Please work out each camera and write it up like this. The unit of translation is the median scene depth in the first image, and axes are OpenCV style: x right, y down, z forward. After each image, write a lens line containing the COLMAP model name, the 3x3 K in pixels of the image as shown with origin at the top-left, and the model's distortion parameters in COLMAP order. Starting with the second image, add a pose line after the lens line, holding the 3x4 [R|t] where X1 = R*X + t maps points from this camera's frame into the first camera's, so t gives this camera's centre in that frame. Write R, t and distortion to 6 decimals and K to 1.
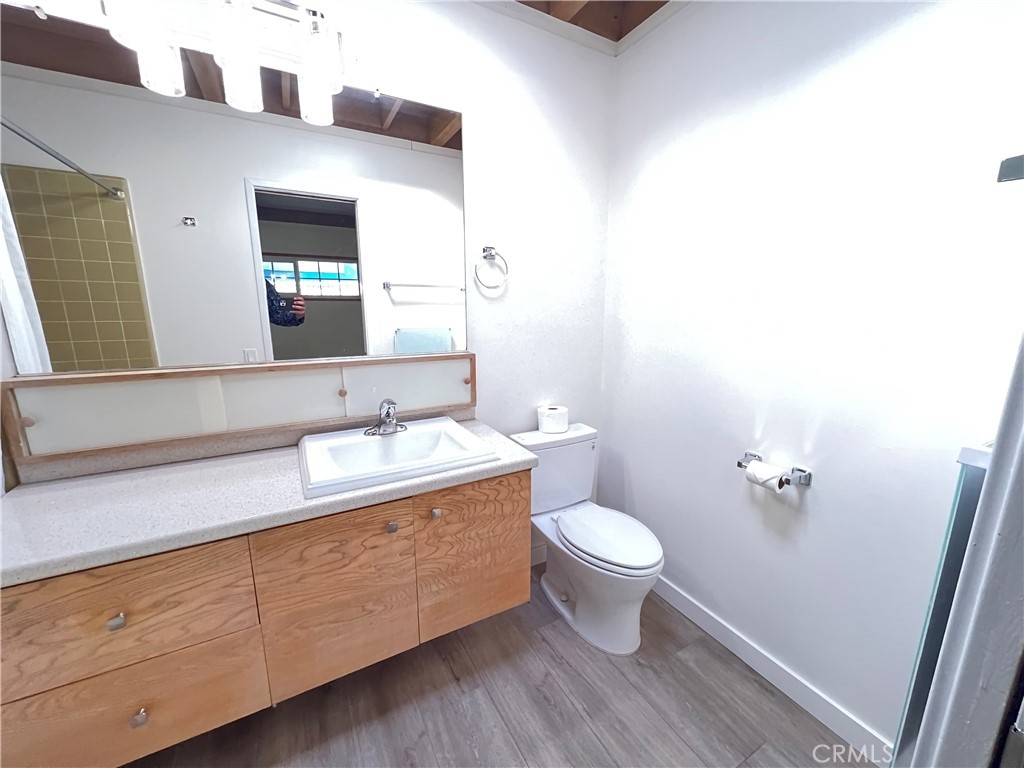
lens RADIAL K [[408.3, 0, 510.4], [0, 408.3, 387.7], [0, 0, 1]] dist [-0.002290, 0.000285]
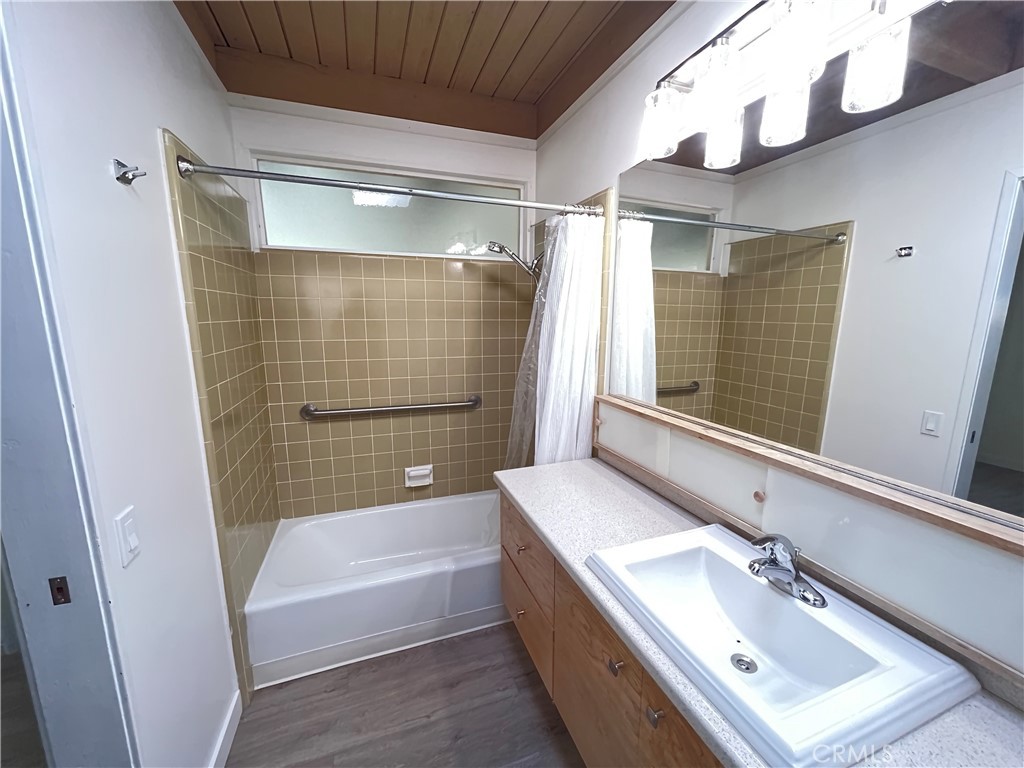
lens RADIAL K [[408.3, 0, 513.3], [0, 408.3, 385.7], [0, 0, 1]] dist [-0.002290, 0.000285]
pose [[-0.142249, 0.165812, -0.975844, 0.219626], [-0.203919, 0.959813, 0.192813, -0.152434], [0.968598, 0.226421, -0.102720, 0.398525]]
